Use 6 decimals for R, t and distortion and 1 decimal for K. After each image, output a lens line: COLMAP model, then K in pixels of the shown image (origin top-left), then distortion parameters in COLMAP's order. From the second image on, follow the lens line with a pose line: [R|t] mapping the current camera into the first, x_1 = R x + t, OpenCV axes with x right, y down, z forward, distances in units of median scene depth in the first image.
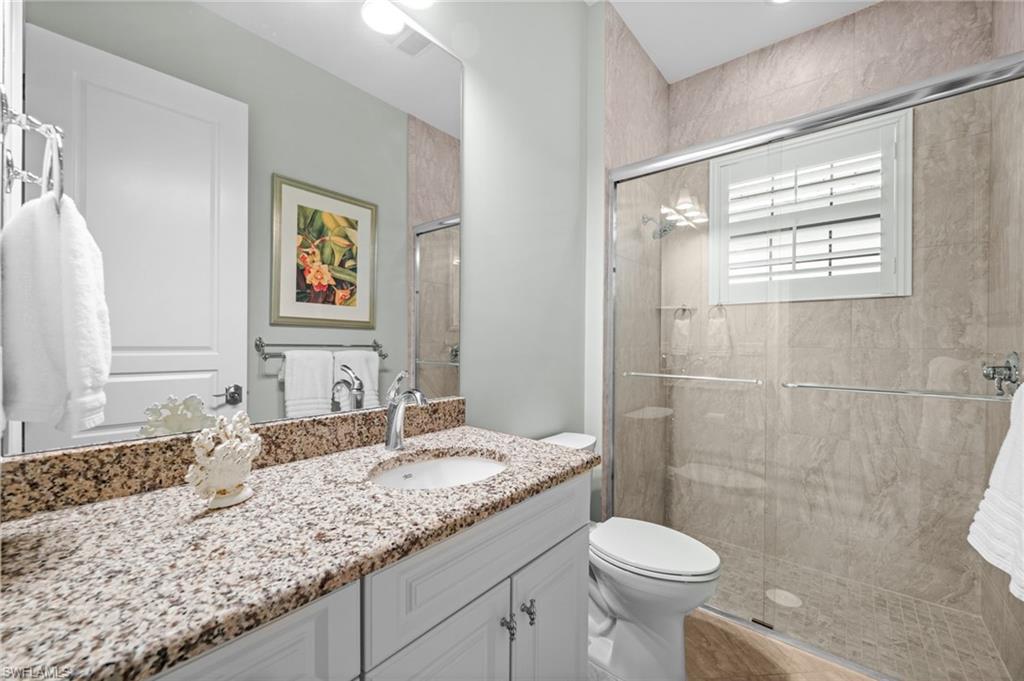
lens RADIAL K [[407.7, 0, 512.9], [0, 407.7, 342.2], [0, 0, 1]] dist [-0.002193, 0.000448]
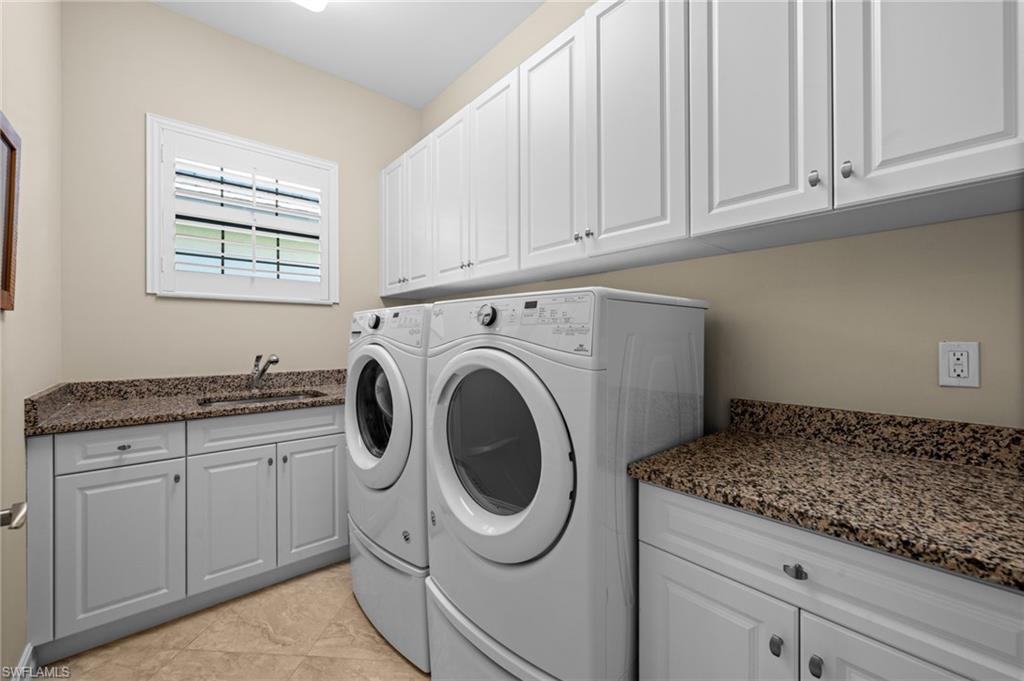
lens RADIAL K [[407.7, 0, 512.7], [0, 407.7, 339.2], [0, 0, 1]] dist [-0.002193, 0.000448]
pose [[0.159577, -0.002892, 0.987181, -0.210579], [0.001542, 0.999995, 0.002681, 0.000284], [-0.987184, 0.001094, 0.159581, 0.175144]]
